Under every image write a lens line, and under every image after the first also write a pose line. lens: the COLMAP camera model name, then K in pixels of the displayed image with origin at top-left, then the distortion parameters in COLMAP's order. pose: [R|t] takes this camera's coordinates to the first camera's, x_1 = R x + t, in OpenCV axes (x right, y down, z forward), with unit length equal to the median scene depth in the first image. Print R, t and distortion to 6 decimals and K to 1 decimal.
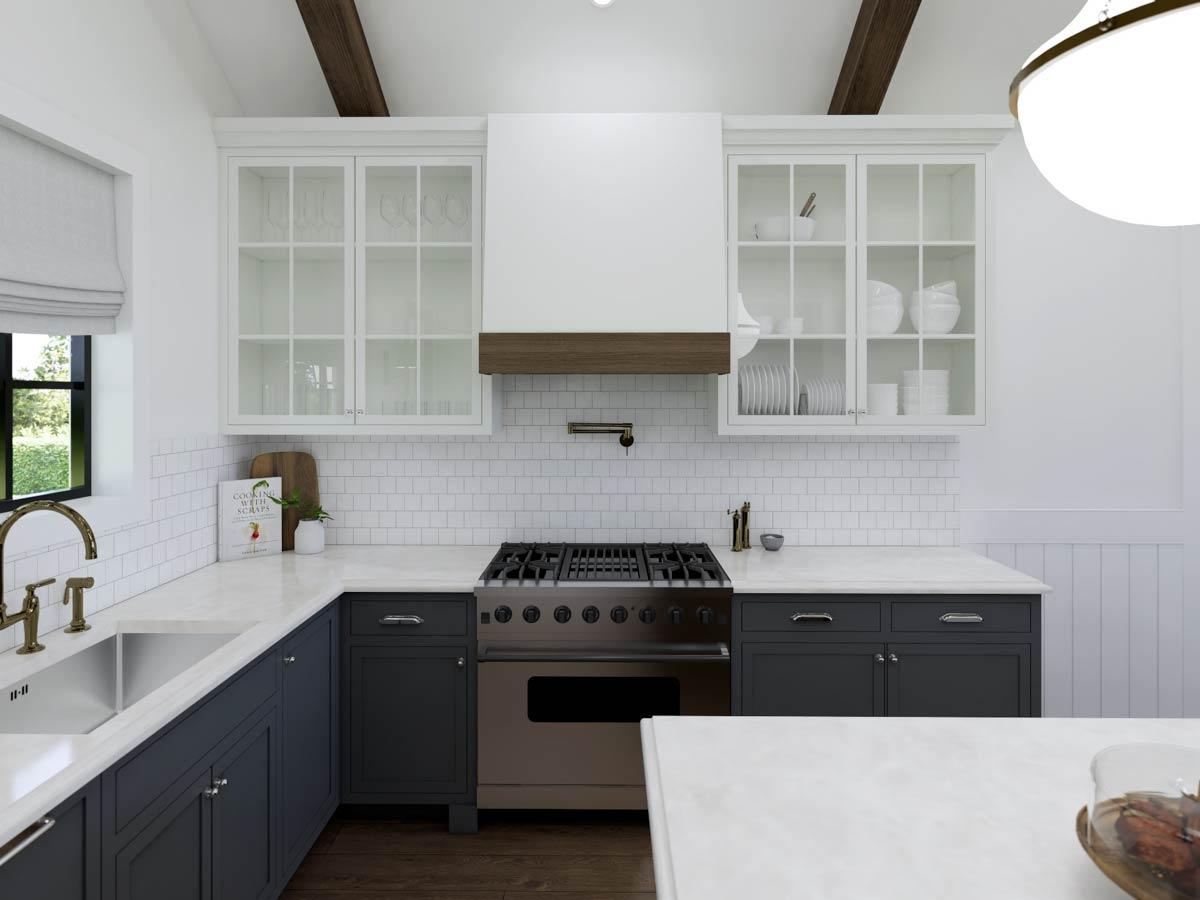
lens RADIAL K [[730.3, 0, 606.7], [0, 730.3, 409.2], [0, 0, 1]] dist [0.006876, 0.002841]
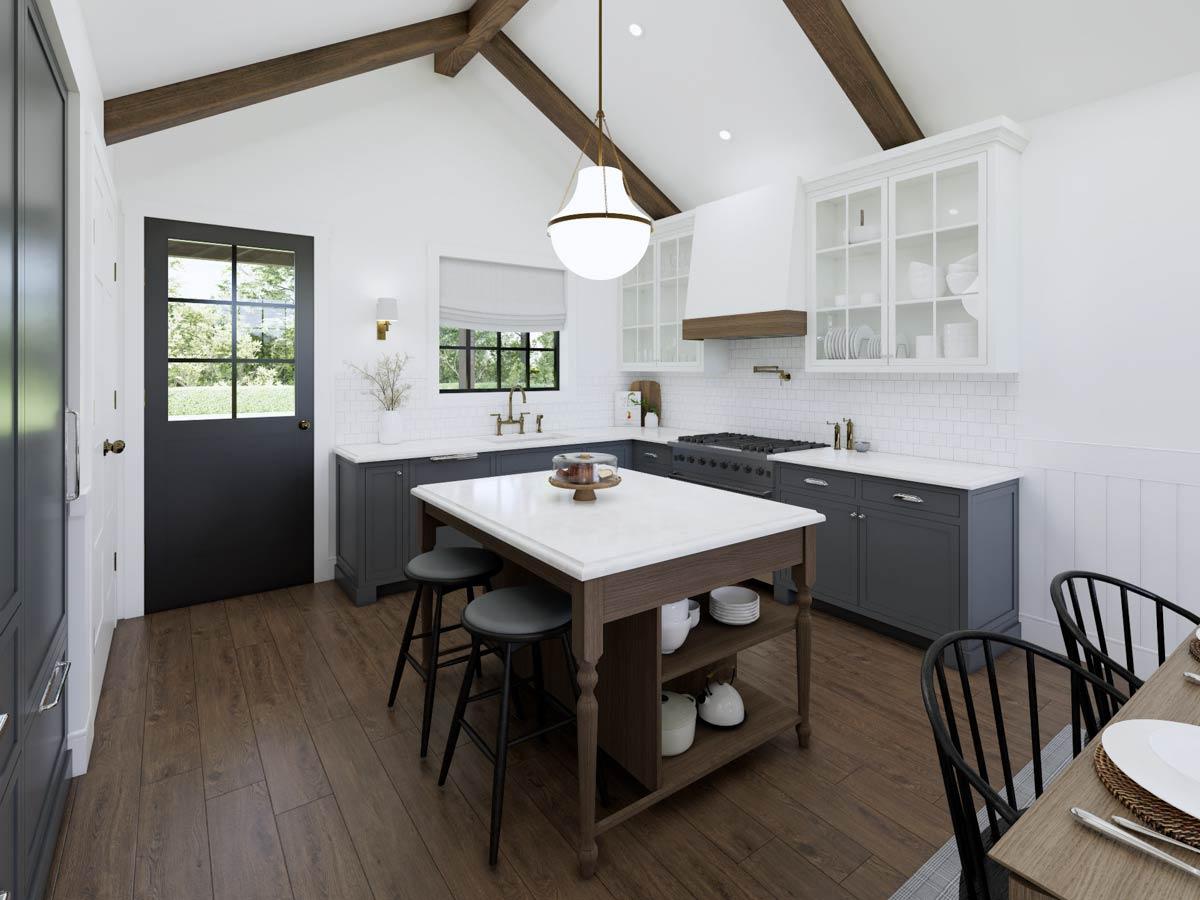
lens RADIAL K [[604.5, 0, 604.8], [0, 604.5, 398.6], [0, 0, 1]] dist [0.017536, -0.001140]
pose [[0.598231, 0.039628, -0.800343, 0.975217], [-0.014948, 0.999155, 0.038299, 0.049461], [0.801184, -0.010949, 0.598318, -0.167192]]
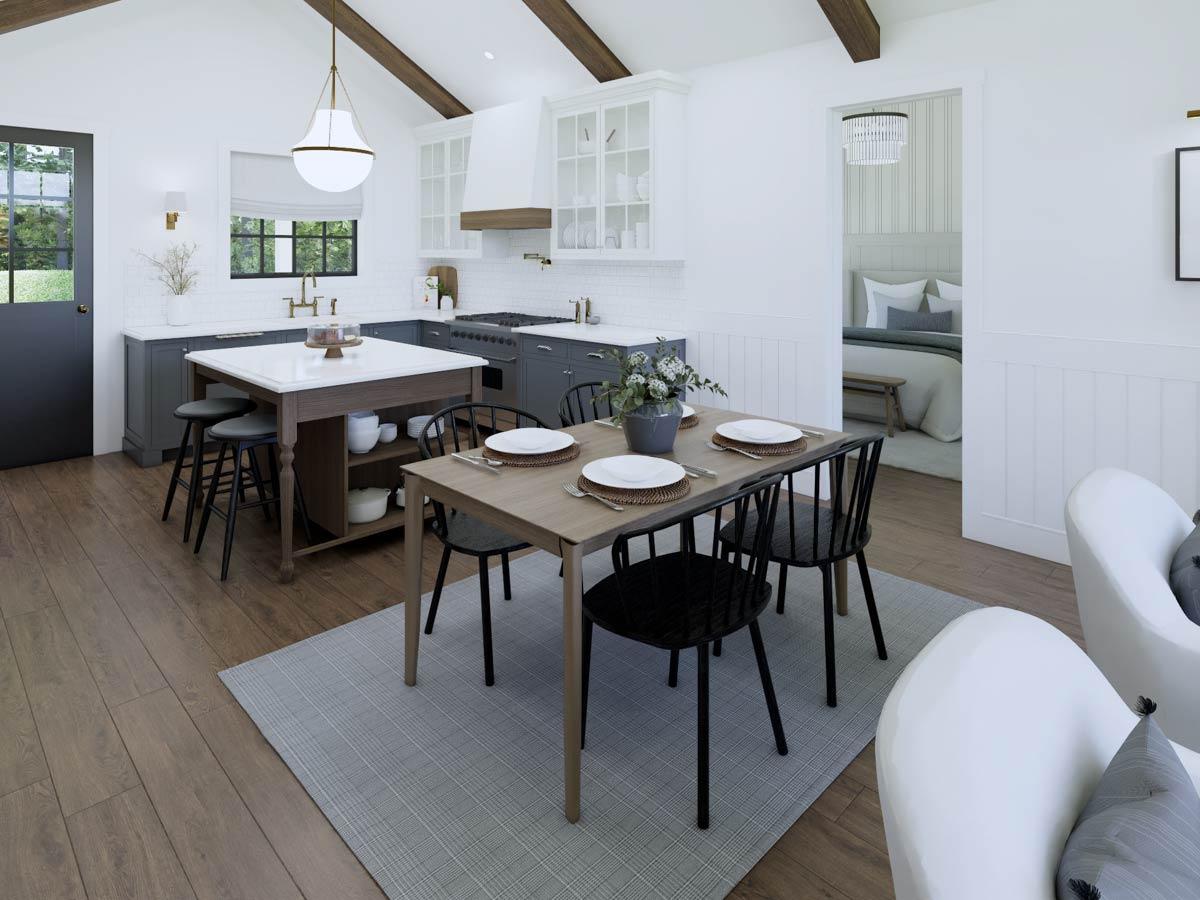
lens RADIAL K [[715.2, 0, 597.9], [0, 715.2, 279.3], [0, 0, 1]] dist [0.005886, -0.008325]
pose [[0.710235, 0.027327, -0.703434, 1.591868], [-0.013597, 0.999592, 0.025103, 0.040064], [0.703833, -0.008264, 0.710317, -0.267447]]
